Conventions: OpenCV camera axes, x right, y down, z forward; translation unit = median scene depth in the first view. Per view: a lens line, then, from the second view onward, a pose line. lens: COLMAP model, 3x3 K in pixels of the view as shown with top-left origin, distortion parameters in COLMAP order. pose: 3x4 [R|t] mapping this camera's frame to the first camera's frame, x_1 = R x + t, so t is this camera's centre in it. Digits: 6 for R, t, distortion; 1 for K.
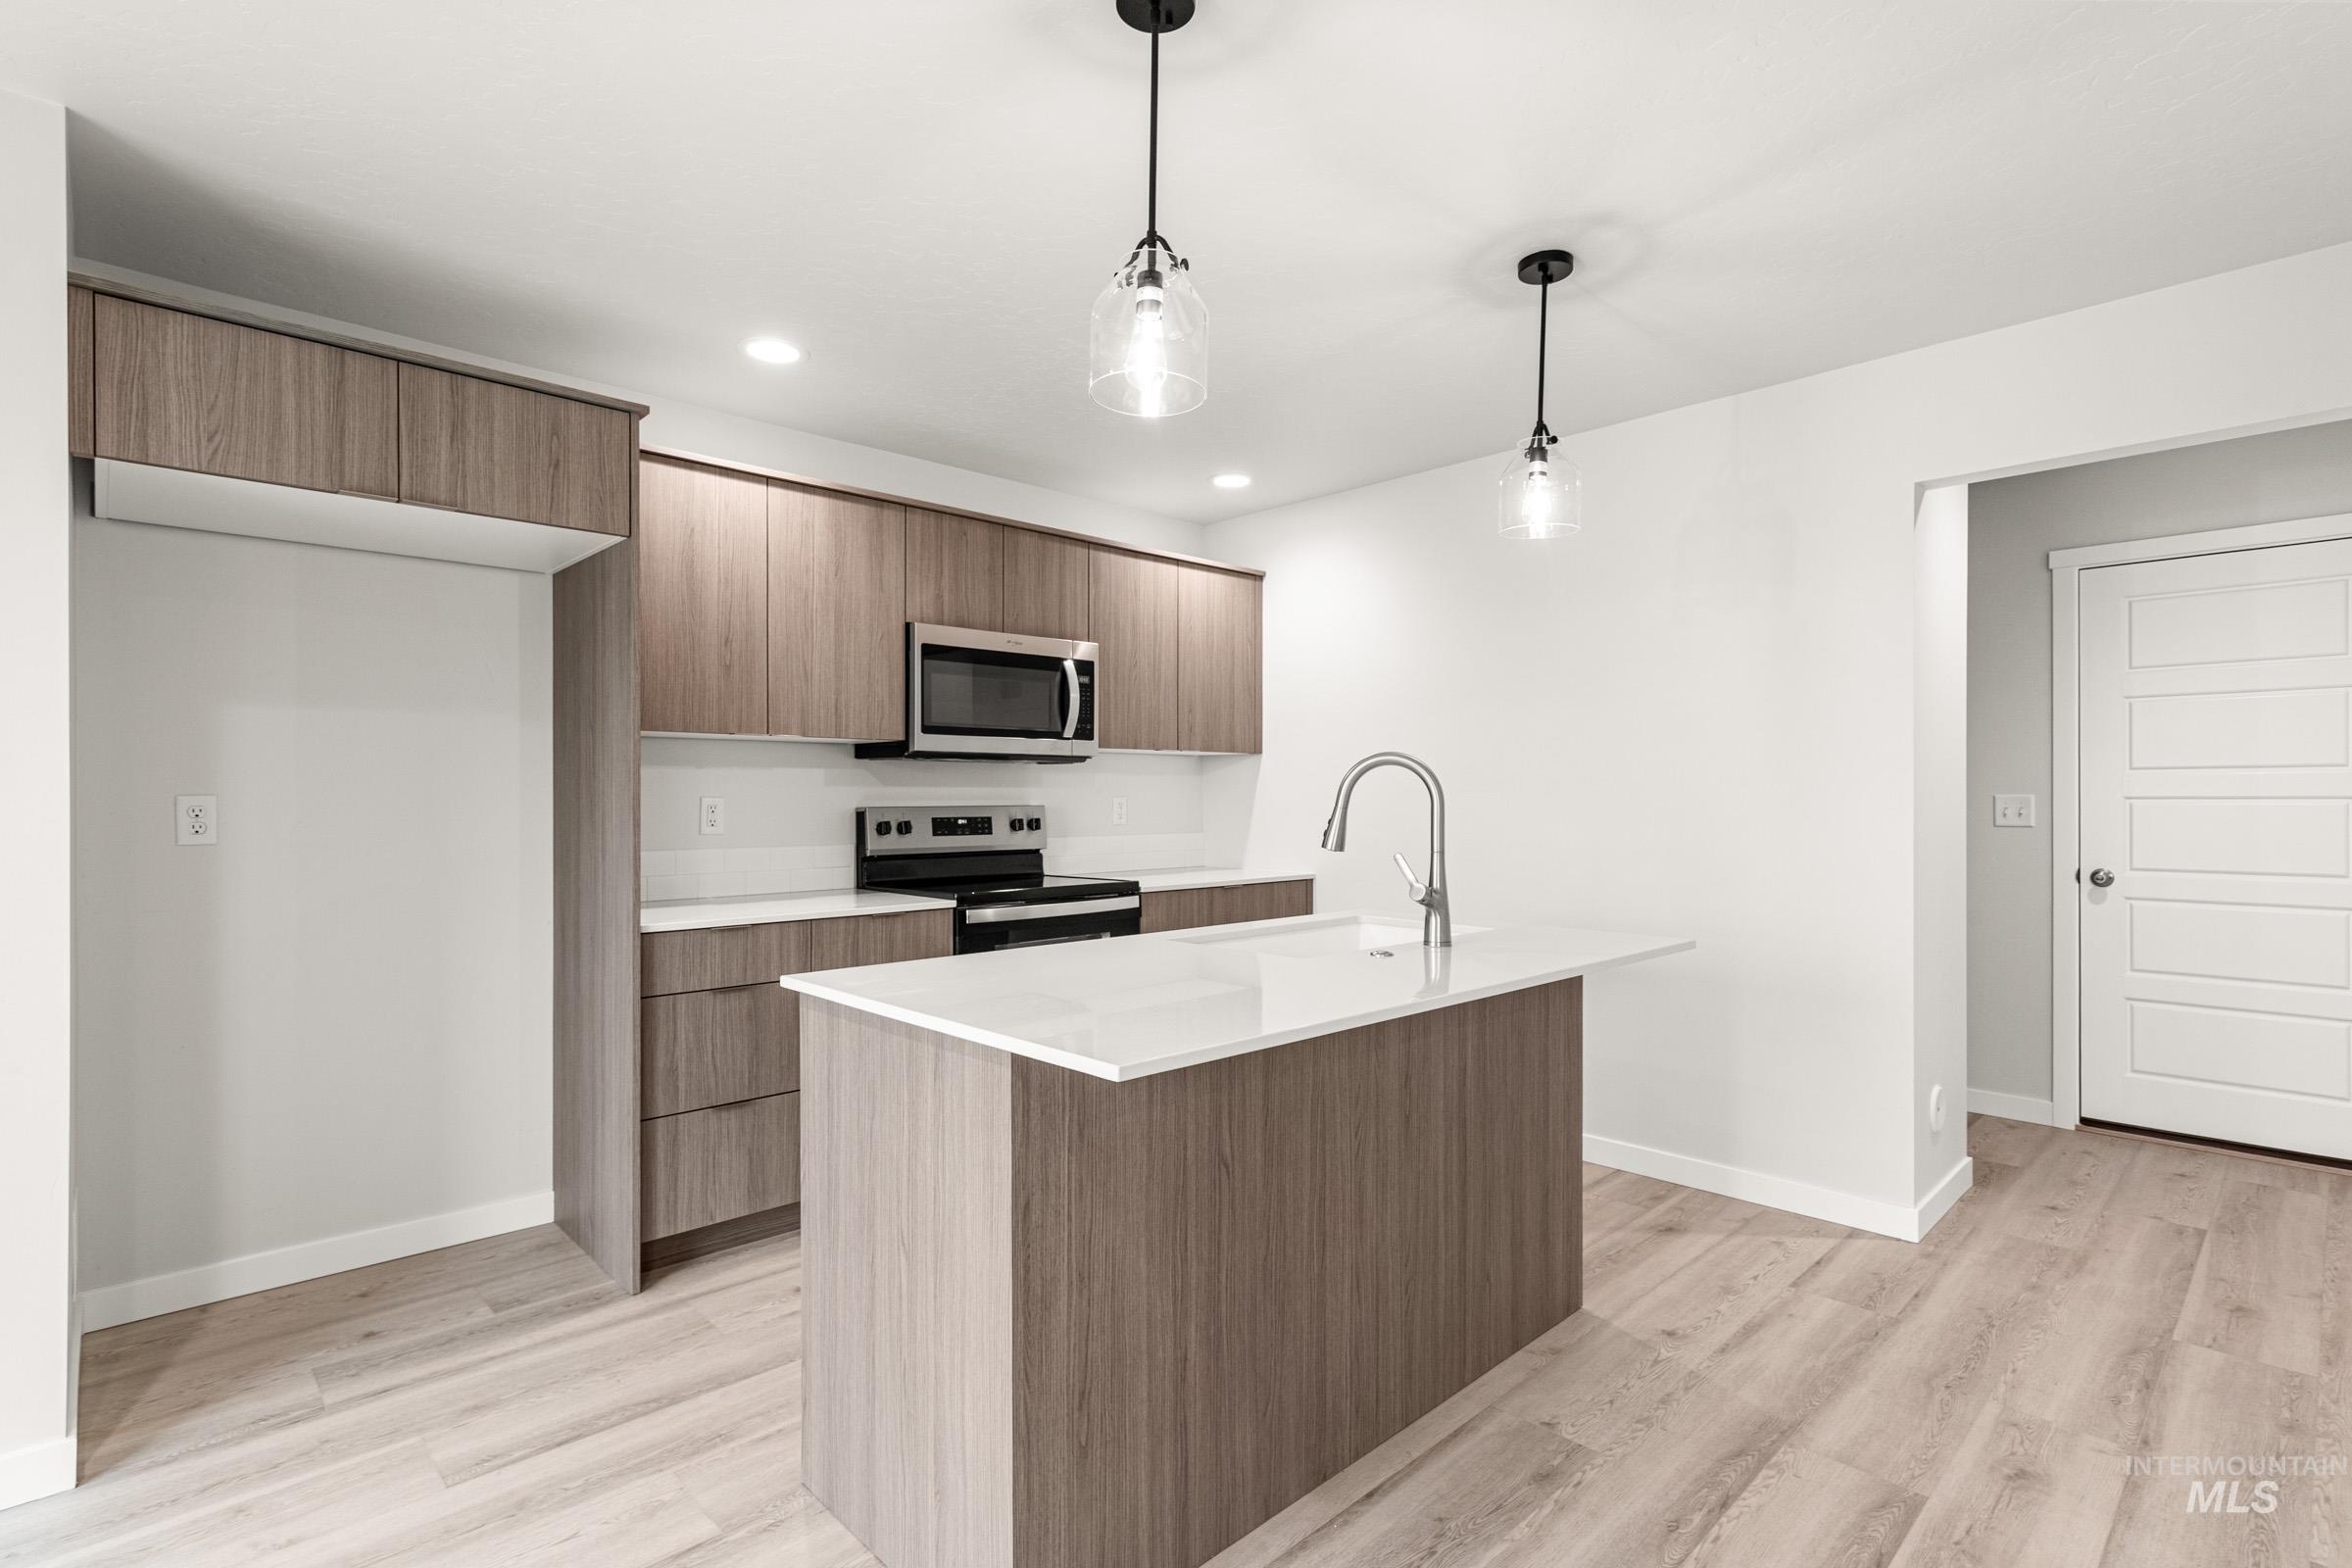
lens RADIAL K [[1123.9, 0, 1171.3], [0, 1123.9, 795.4], [0, 0, 1]] dist [0.008178, -0.001636]
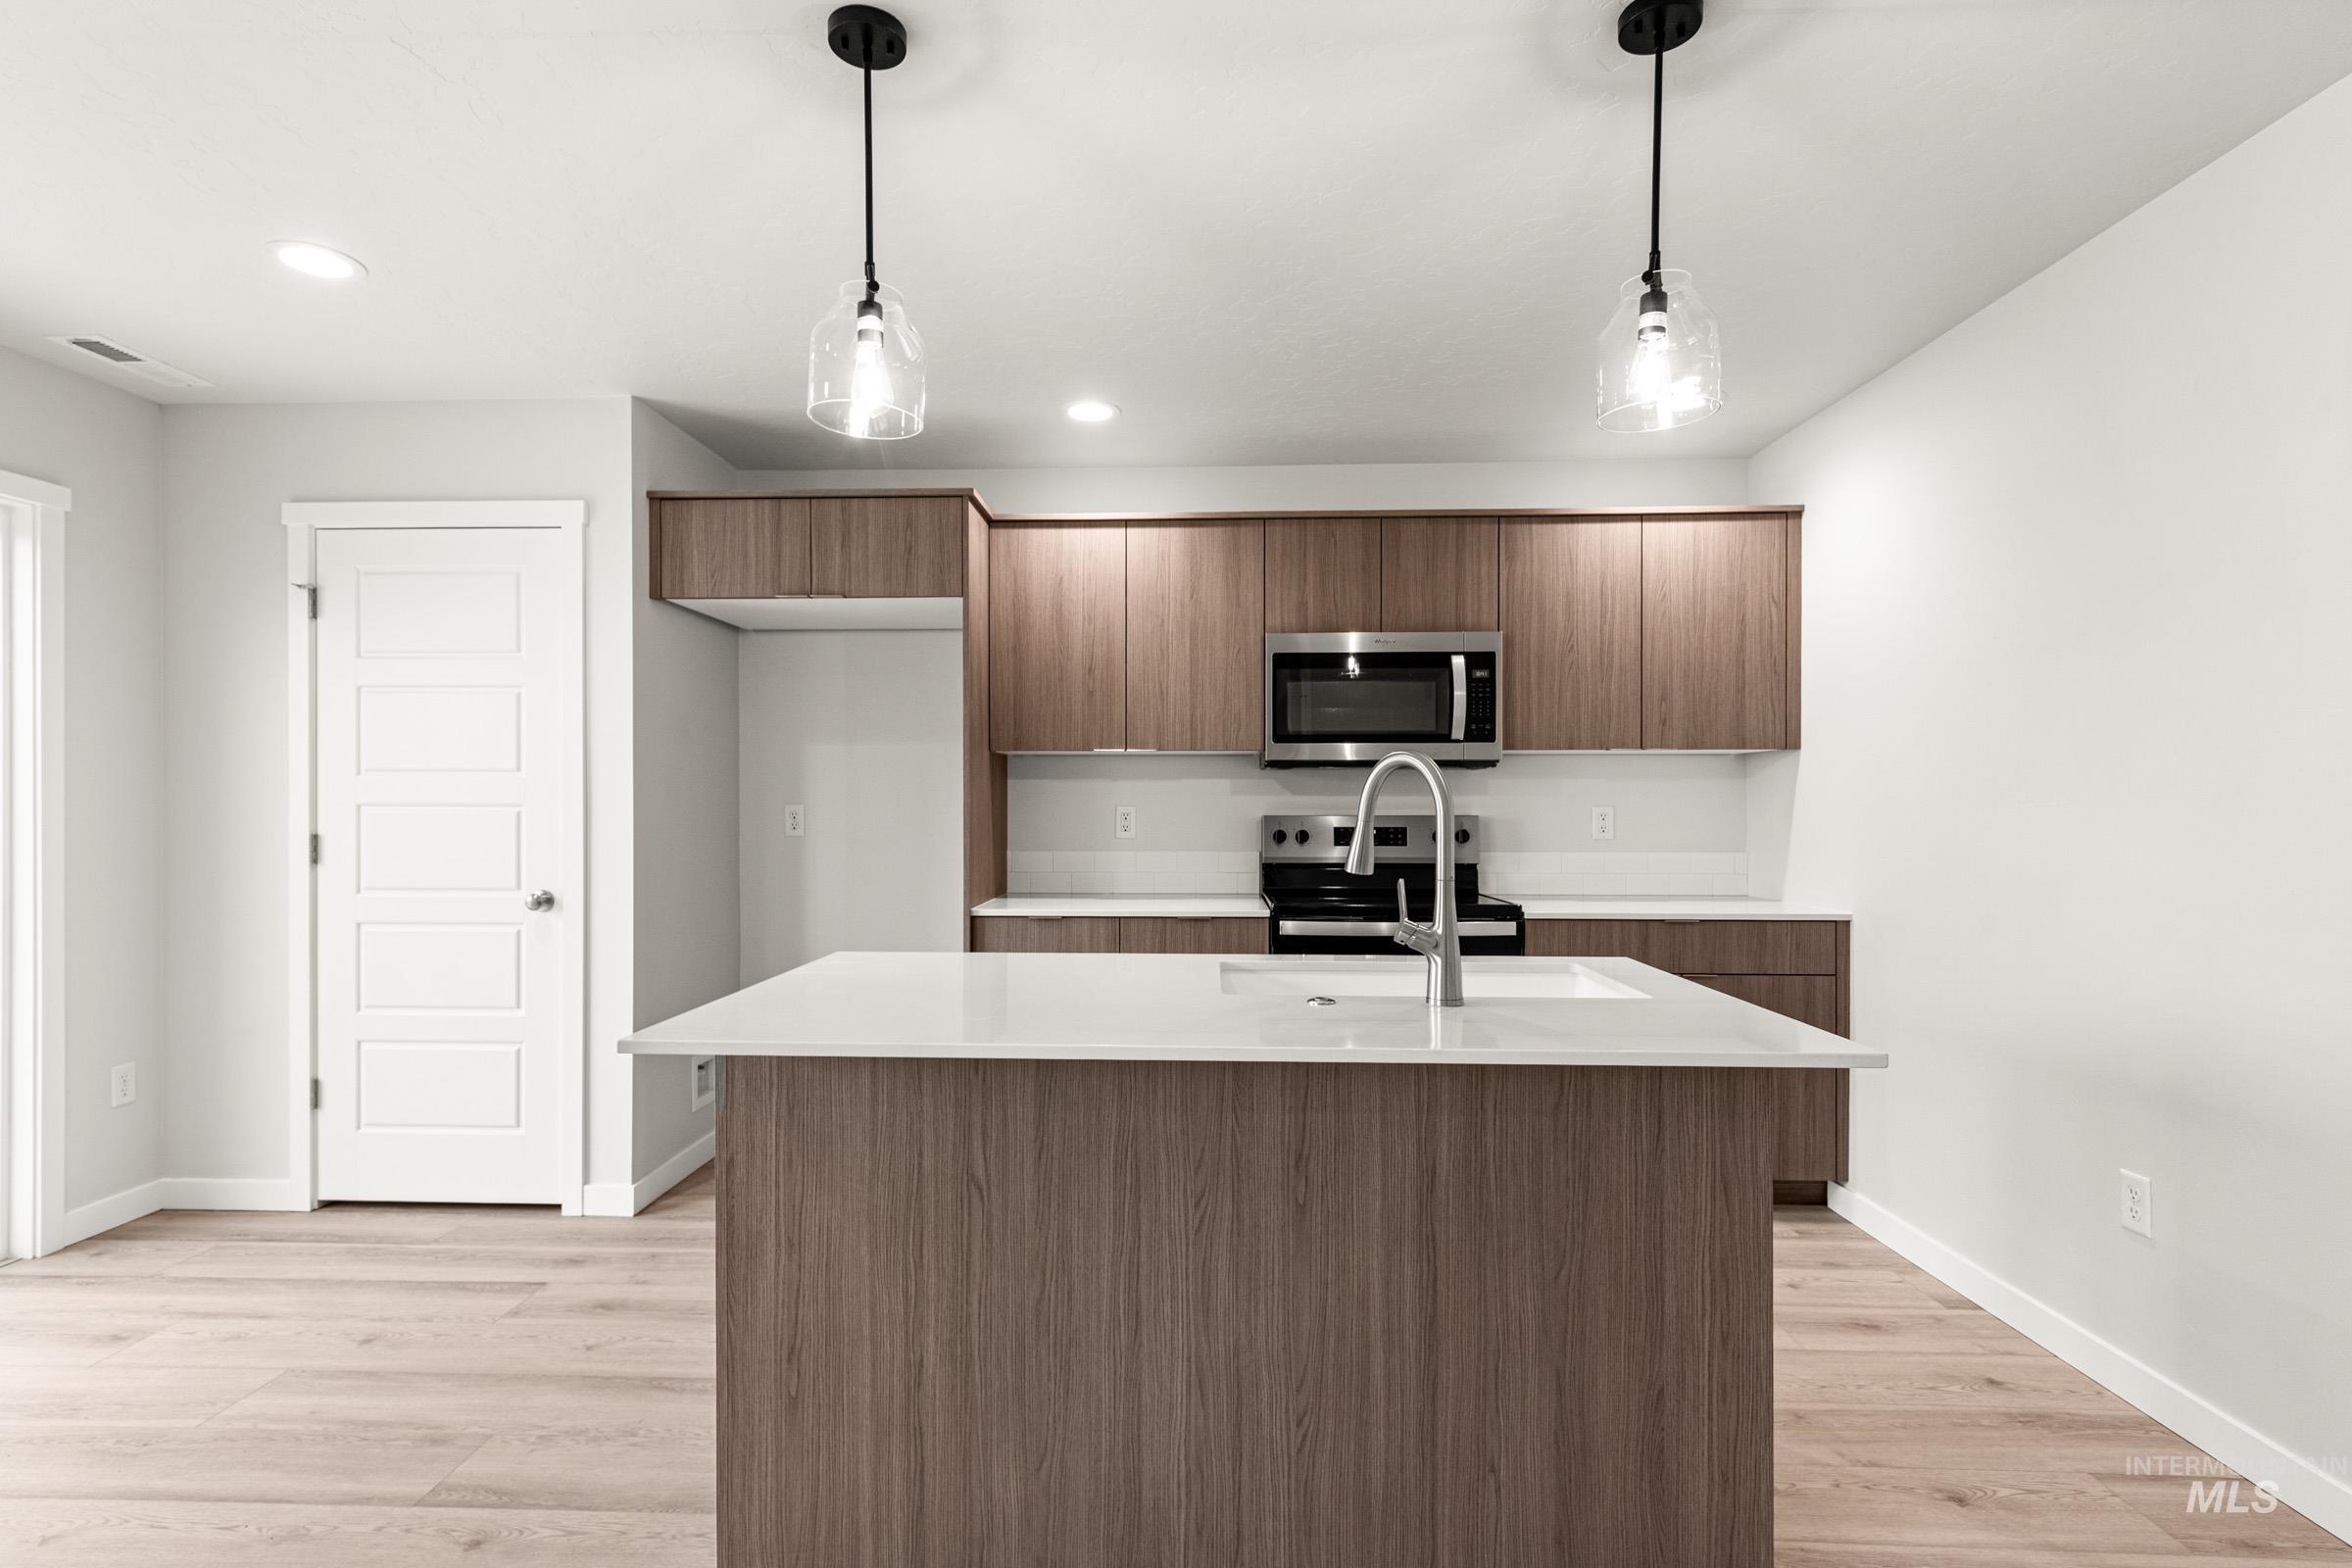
lens RADIAL K [[1123.9, 0, 1160.3], [0, 1123.9, 807.4], [0, 0, 1]] dist [0.008178, -0.001636]
pose [[0.692675, 0.003039, -0.721243, 0.724973], [-0.000875, 0.999994, 0.003373, -0.000907], [0.721249, -0.001705, 0.692674, 0.376539]]
